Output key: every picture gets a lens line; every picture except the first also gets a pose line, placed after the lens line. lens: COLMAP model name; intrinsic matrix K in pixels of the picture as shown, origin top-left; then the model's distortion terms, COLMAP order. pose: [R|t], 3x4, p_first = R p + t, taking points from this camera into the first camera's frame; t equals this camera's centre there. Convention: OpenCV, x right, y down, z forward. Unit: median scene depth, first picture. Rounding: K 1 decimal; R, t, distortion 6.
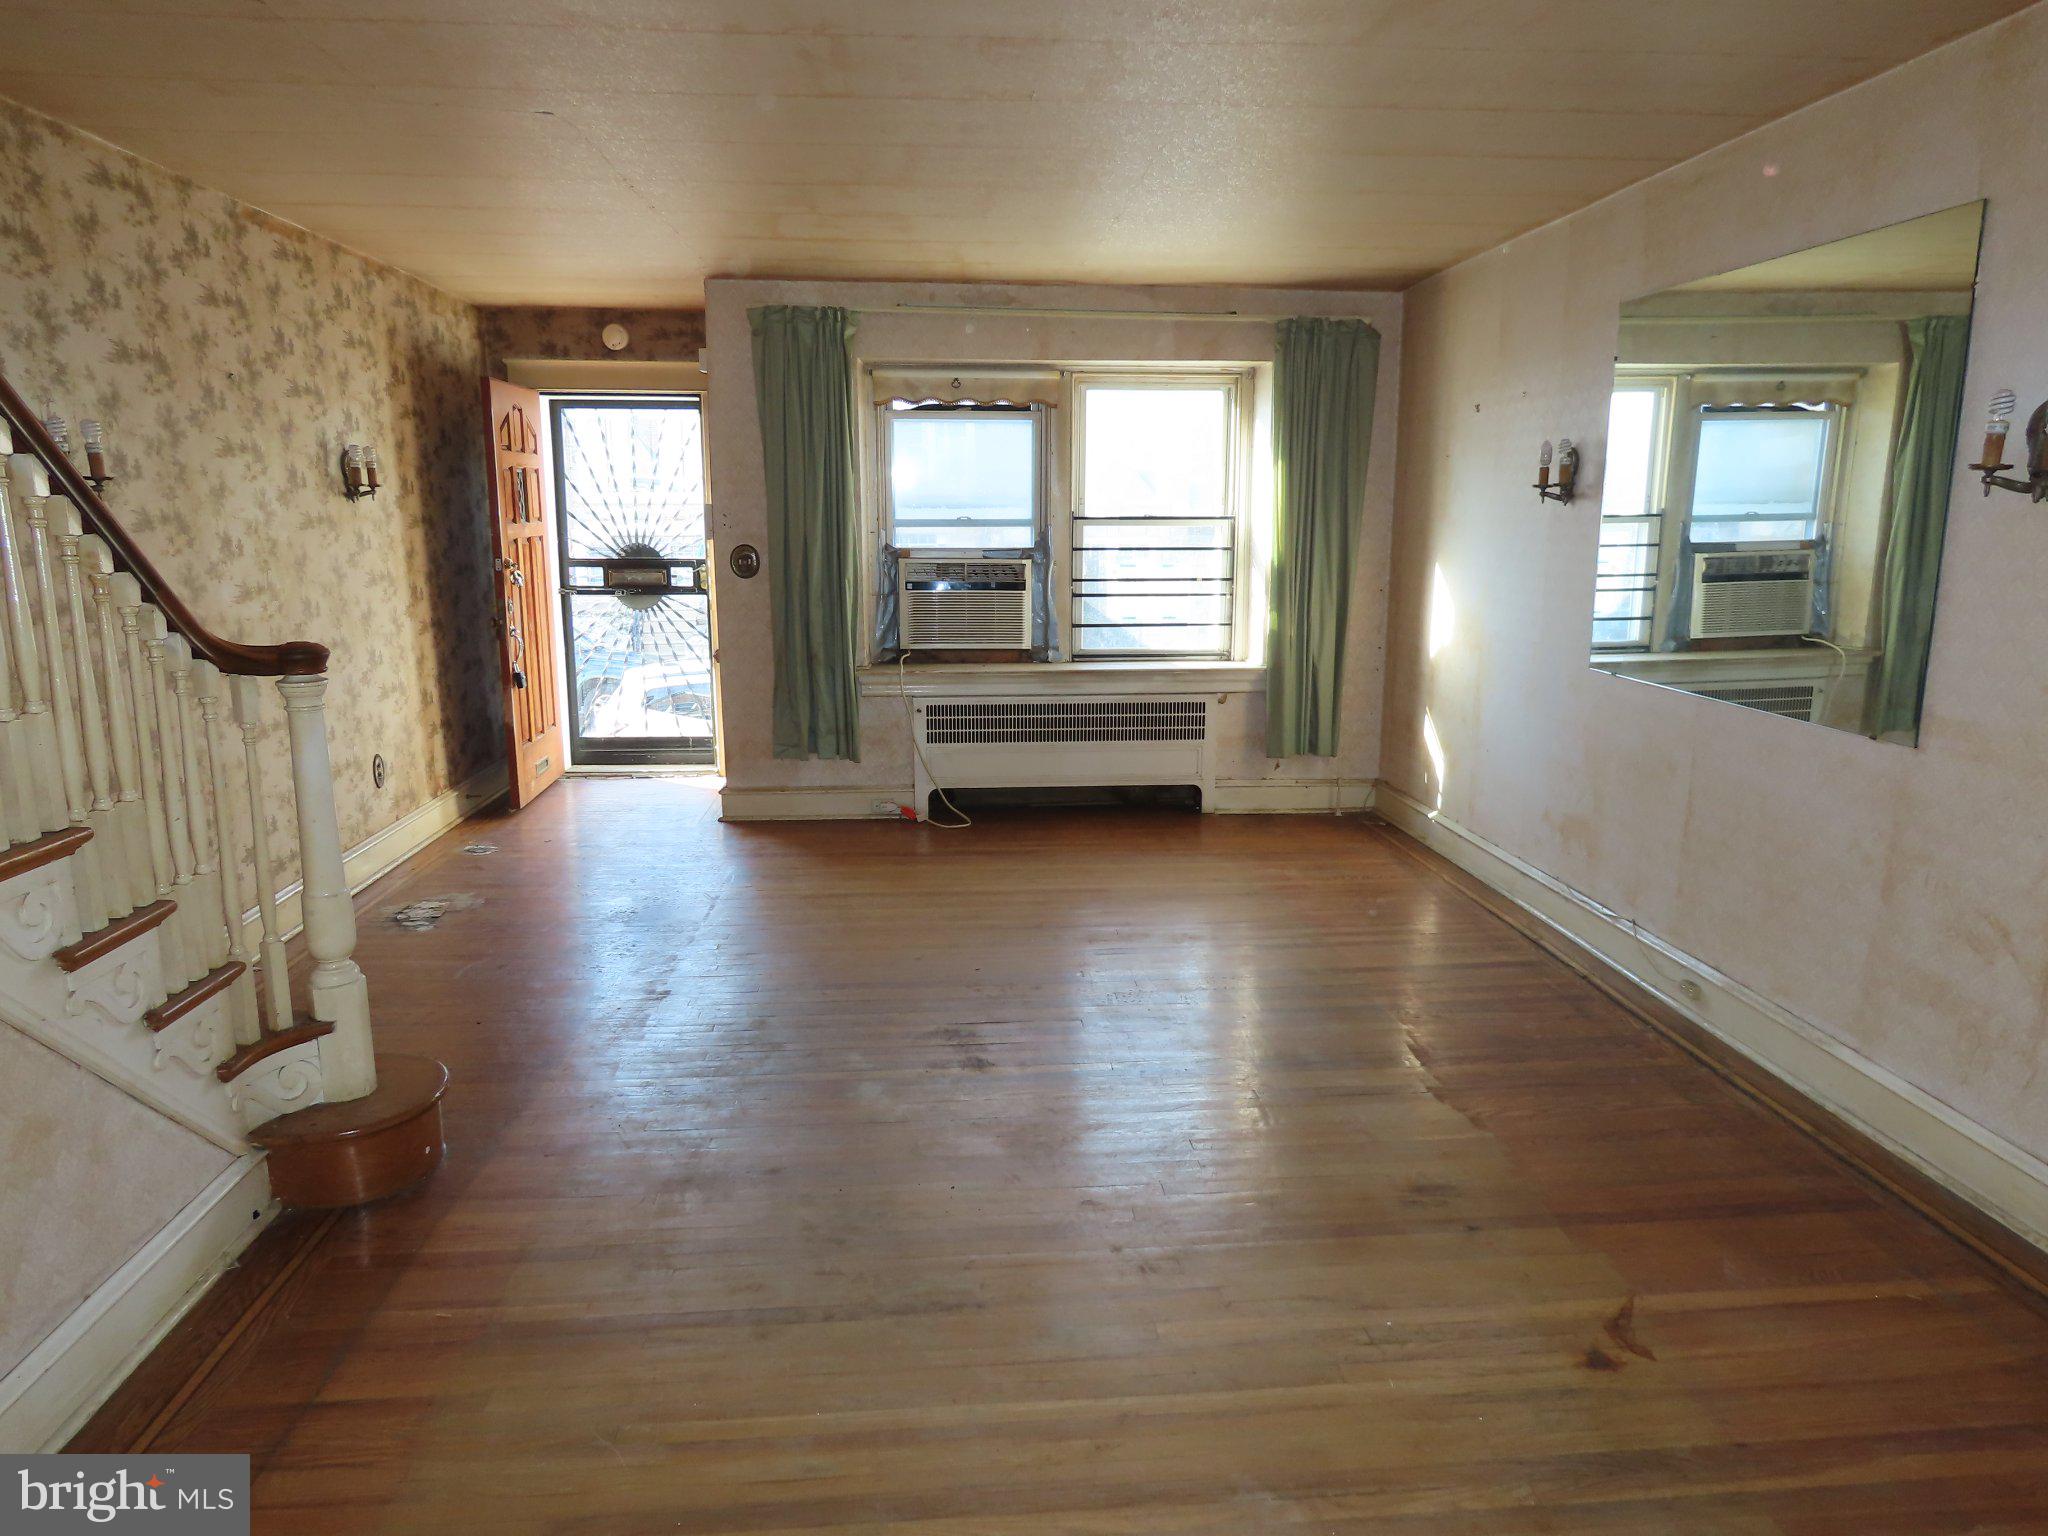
lens RADIAL K [[1283.8, 0, 1026.7], [0, 1283.8, 759.5], [0, 0, 1]] dist [0.000236, -0.001877]
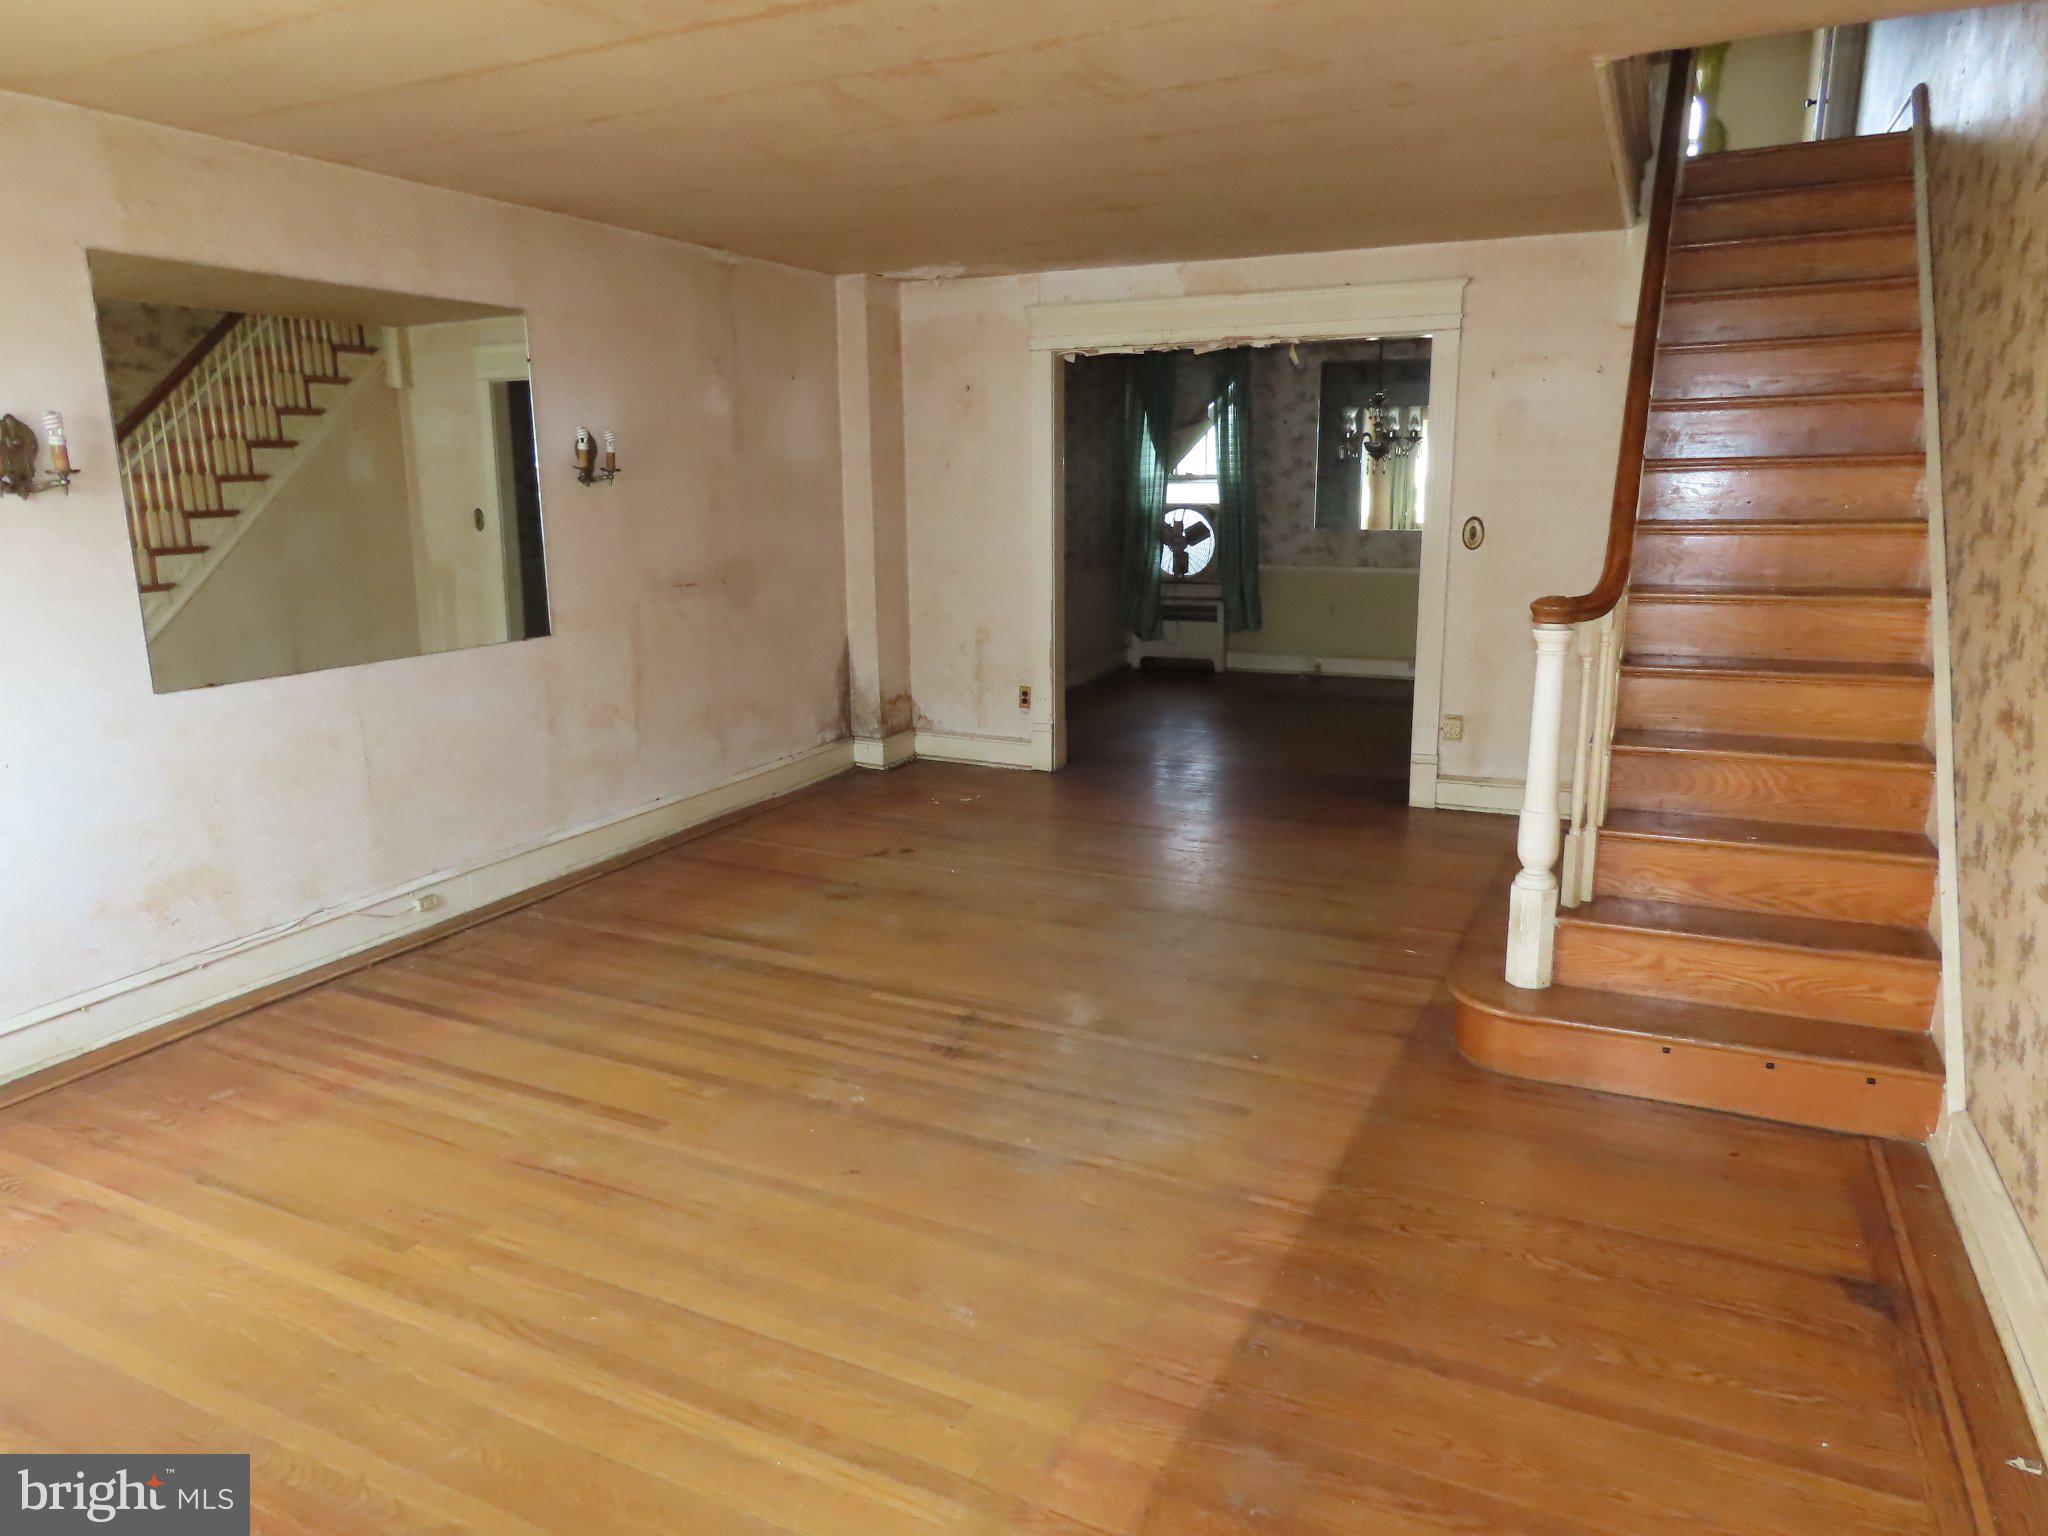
lens RADIAL K [[1283.8, 0, 1025.1], [0, 1283.8, 765.0], [0, 0, 1]] dist [0.000236, -0.001877]
pose [[-0.861629, -0.091161, 0.499284, -0.733335], [0.118095, 0.920726, 0.371911, -0.426855], [-0.493608, 0.379412, -0.782558, 2.203586]]
